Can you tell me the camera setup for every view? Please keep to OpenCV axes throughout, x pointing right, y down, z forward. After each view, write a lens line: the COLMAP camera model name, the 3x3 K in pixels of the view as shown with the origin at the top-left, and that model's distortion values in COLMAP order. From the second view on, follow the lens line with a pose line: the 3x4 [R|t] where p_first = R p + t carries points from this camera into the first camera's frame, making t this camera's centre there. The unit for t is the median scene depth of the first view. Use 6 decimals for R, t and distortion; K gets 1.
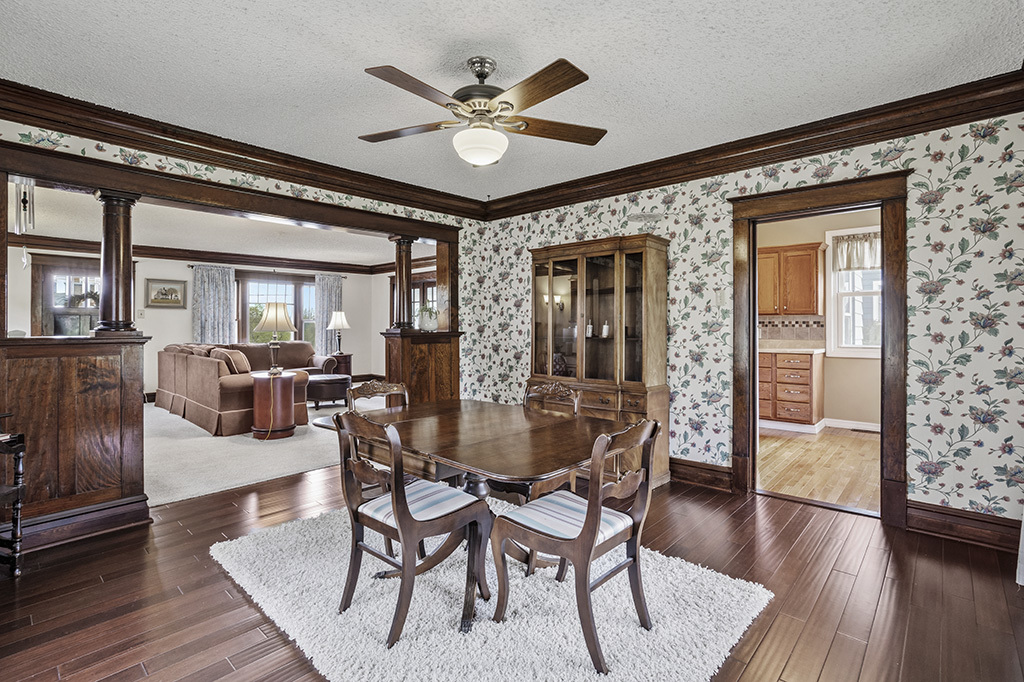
lens RADIAL K [[486.8, 0, 498.2], [0, 486.8, 325.9], [0, 0, 1]] dist [-0.020729, 0.001026]
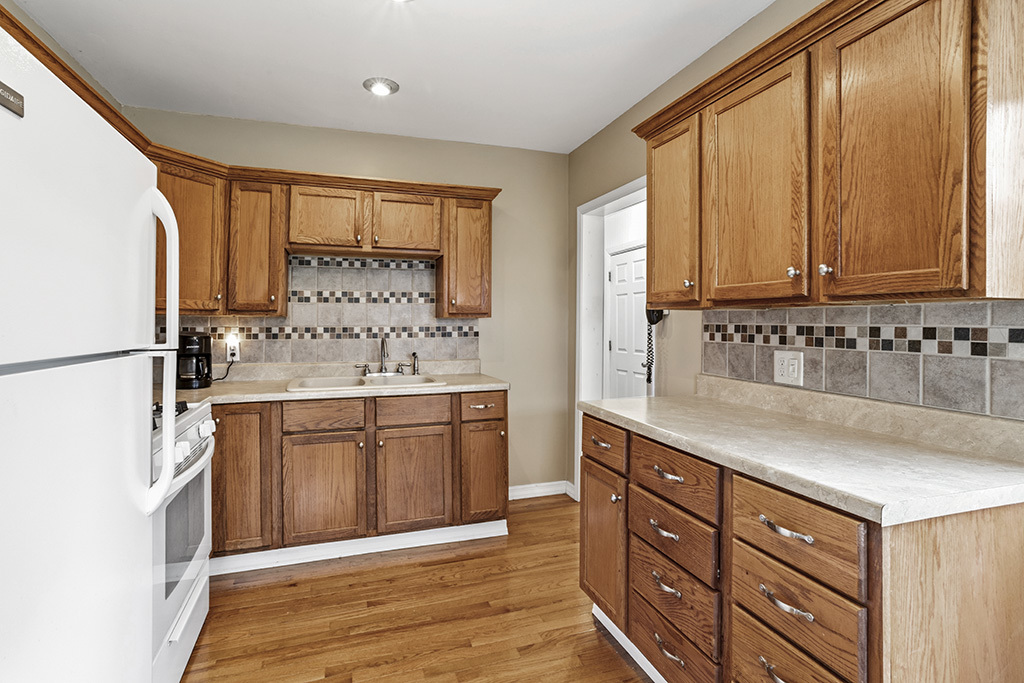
lens RADIAL K [[486.8, 0, 498.2], [0, 486.8, 326.4], [0, 0, 1]] dist [-0.020729, 0.001026]
pose [[0.878730, 0.002577, -0.477312, 0.545793], [0.001633, 0.999963, 0.008406, -0.012519], [0.477316, -0.008167, 0.878694, 0.698683]]
